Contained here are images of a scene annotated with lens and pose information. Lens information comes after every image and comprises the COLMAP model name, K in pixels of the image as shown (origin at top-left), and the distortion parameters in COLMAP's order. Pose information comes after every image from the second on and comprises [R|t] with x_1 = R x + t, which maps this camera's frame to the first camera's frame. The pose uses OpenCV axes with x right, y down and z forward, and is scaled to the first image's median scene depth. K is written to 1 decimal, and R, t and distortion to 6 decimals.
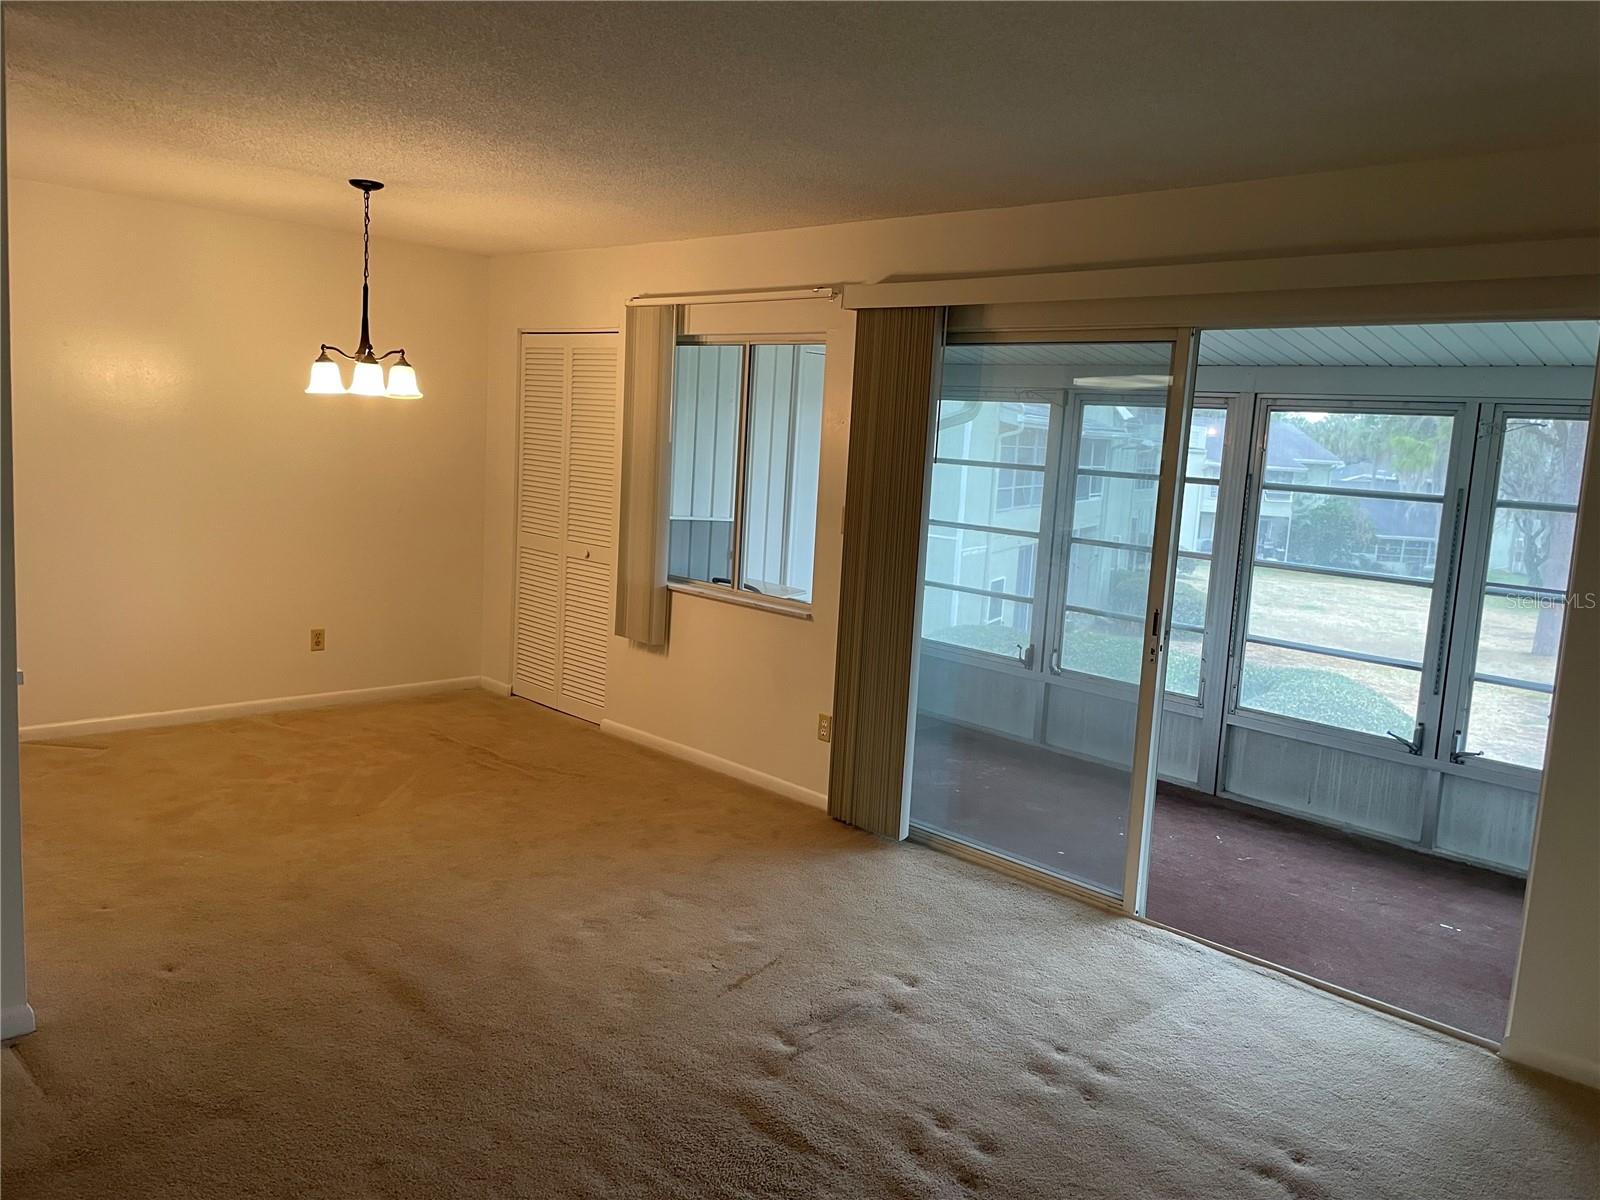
lens RADIAL K [[1212.4, 0, 803.9], [0, 1212.4, 584.3], [0, 0, 1]] dist [0.086768, -0.110939]
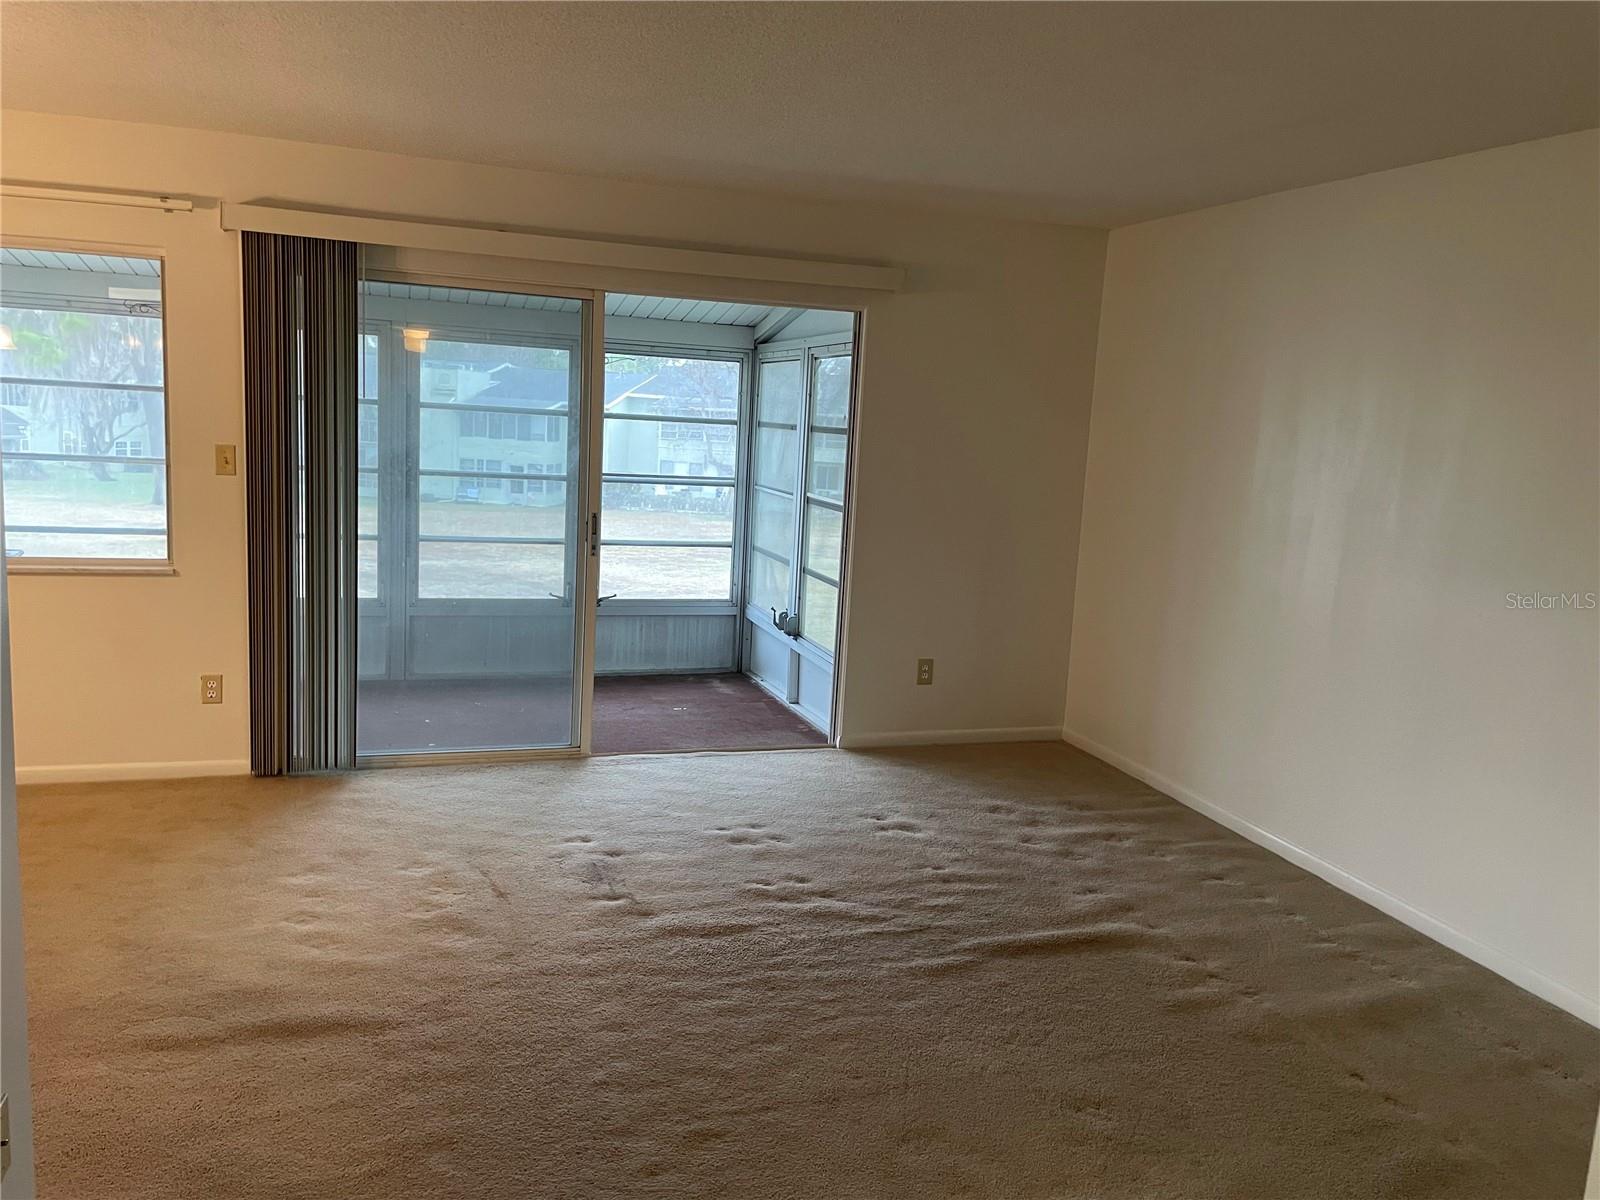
lens RADIAL K [[1212.4, 0, 804.7], [0, 1212.4, 594.0], [0, 0, 1]] dist [0.086768, -0.110939]
pose [[0.456235, -0.169350, 0.873596, -0.544833], [0.085330, 0.985526, 0.146484, -0.047674], [-0.885759, 0.007713, 0.464082, 0.161124]]
